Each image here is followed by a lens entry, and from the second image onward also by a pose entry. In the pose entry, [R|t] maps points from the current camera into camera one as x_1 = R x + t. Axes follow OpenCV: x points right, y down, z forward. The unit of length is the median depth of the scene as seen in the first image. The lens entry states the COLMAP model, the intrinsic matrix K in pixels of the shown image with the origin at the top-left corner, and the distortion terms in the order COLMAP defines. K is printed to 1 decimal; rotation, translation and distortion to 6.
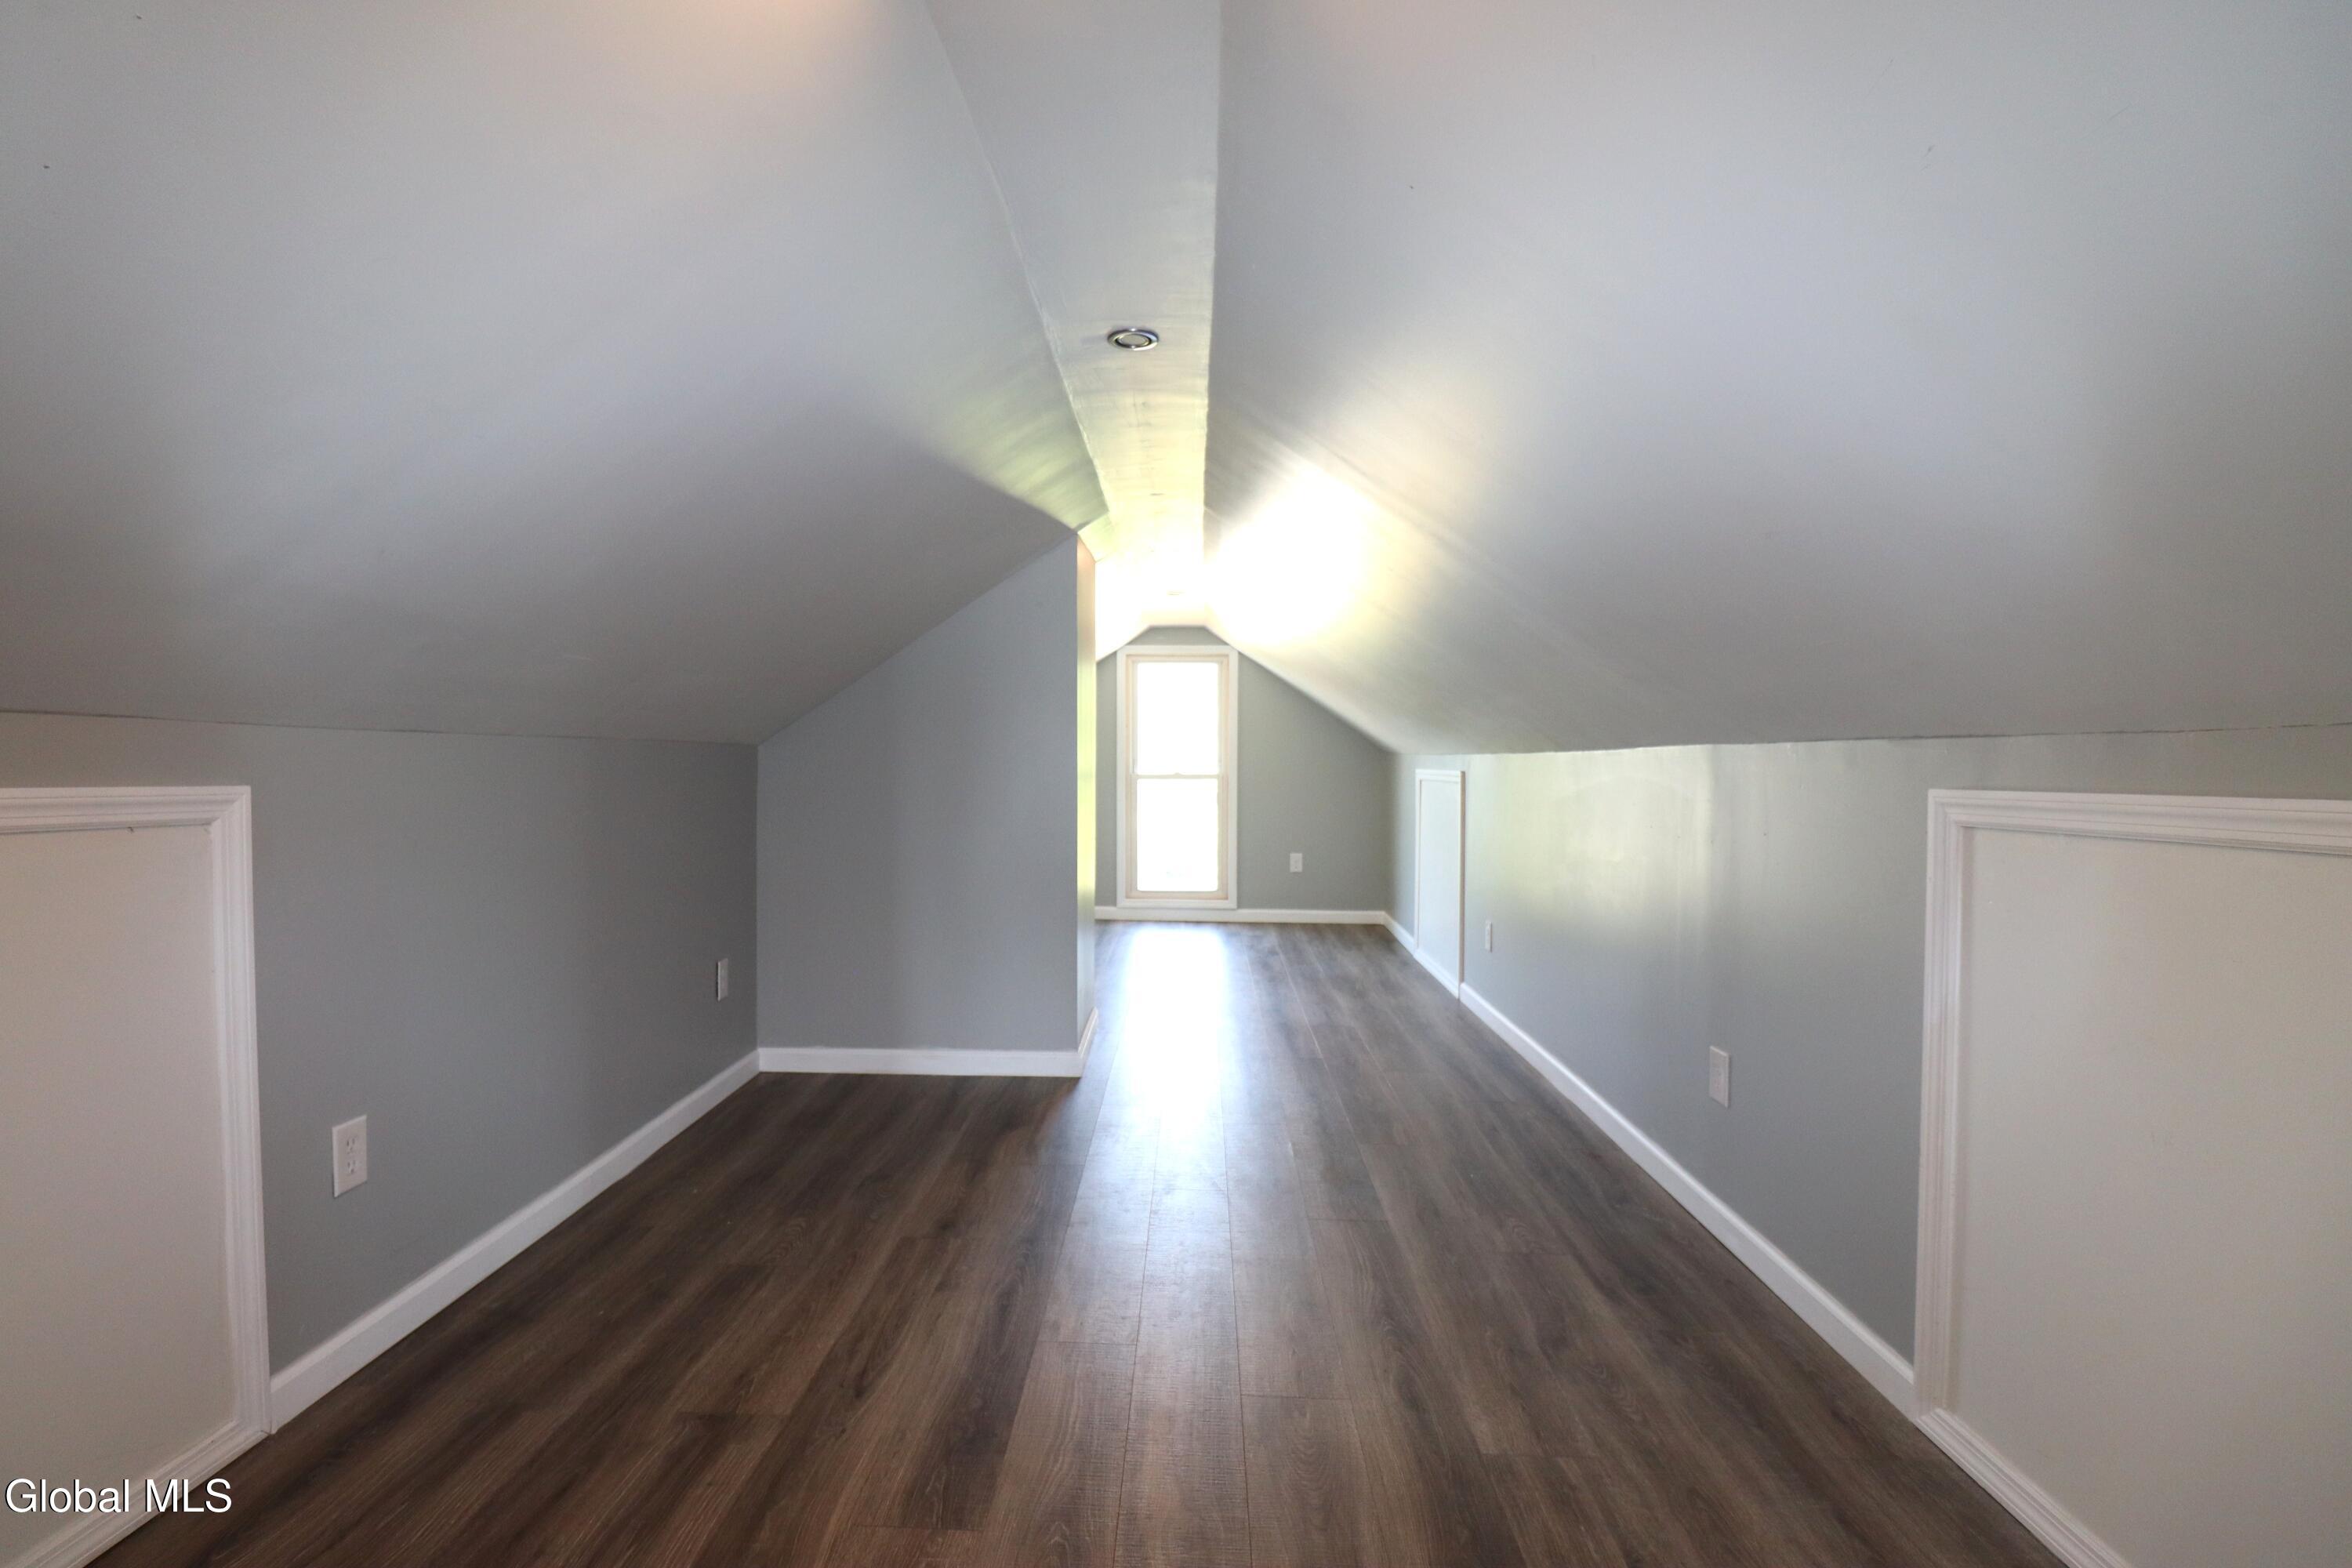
lens RADIAL K [[1067.4, 0, 1159.9], [0, 1067.4, 780.5], [0, 0, 1]] dist [-0.012001, -0.007097]
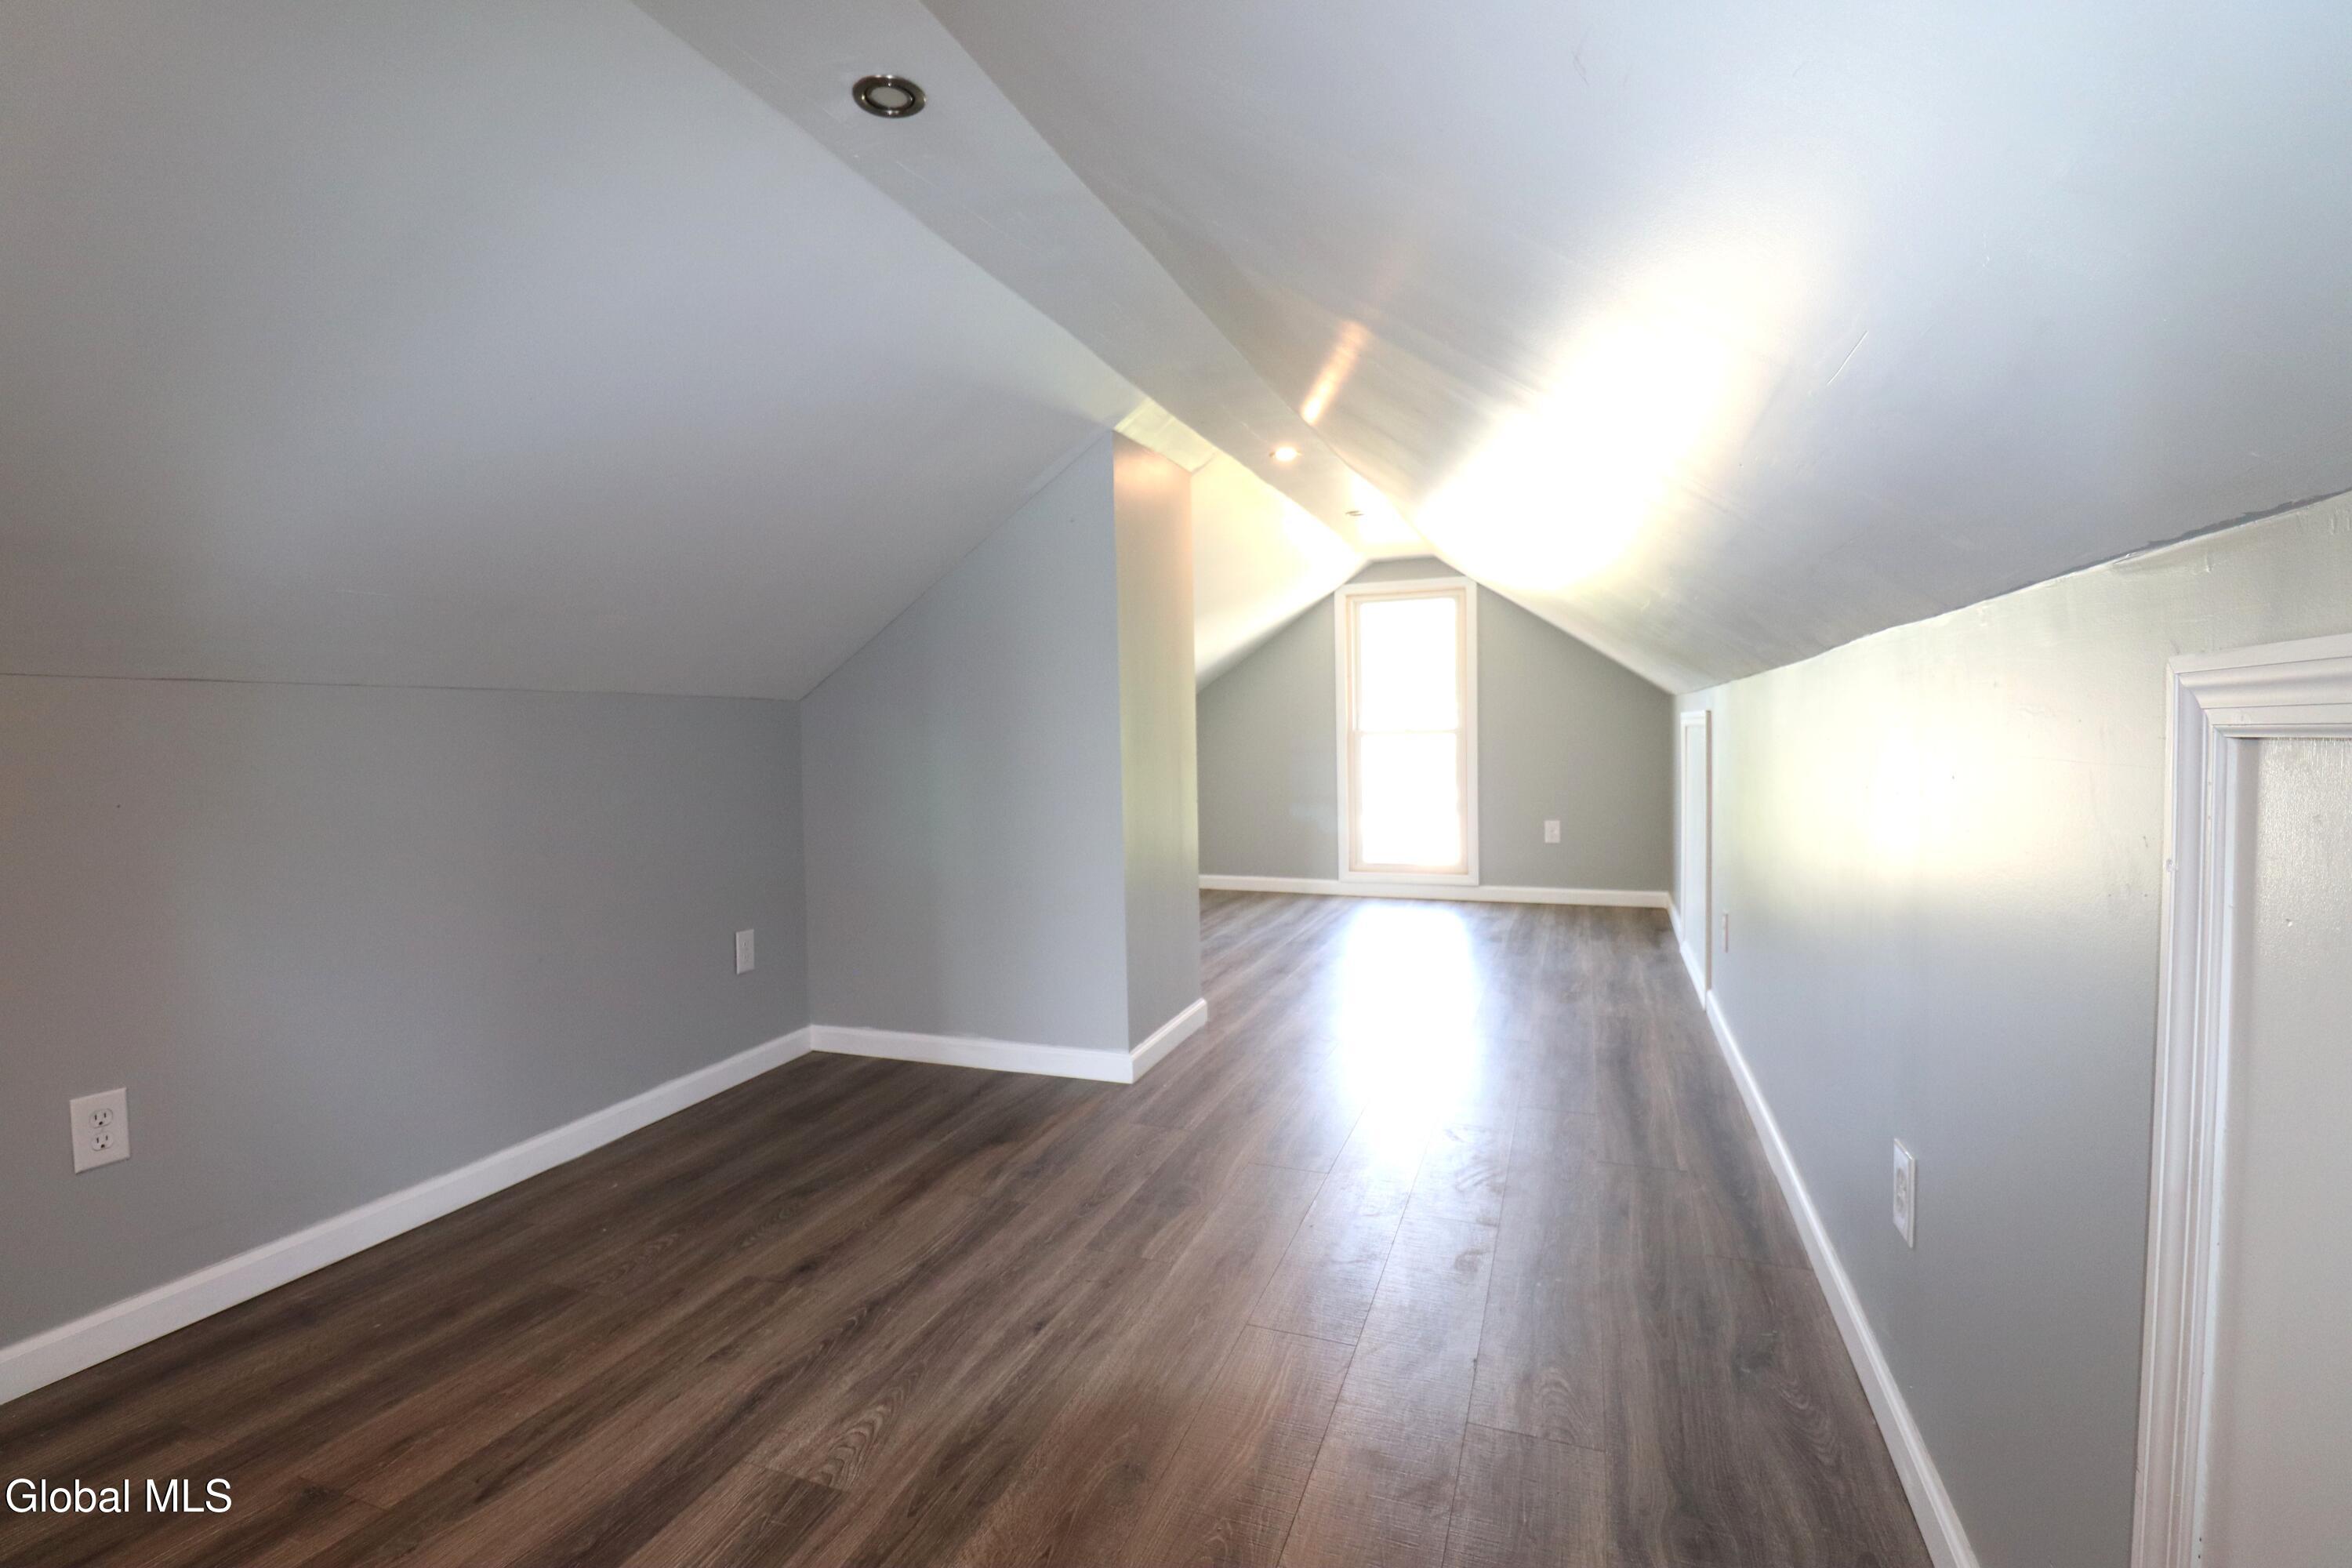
lens RADIAL K [[1067.4, 0, 1188.8], [0, 1067.4, 784.2], [0, 0, 1]] dist [-0.012001, -0.007097]
pose [[0.948104, -0.009030, -0.317833, 0.238749], [0.019034, 0.999416, 0.028384, 0.020324], [0.317391, -0.032961, 0.947722, 0.230806]]
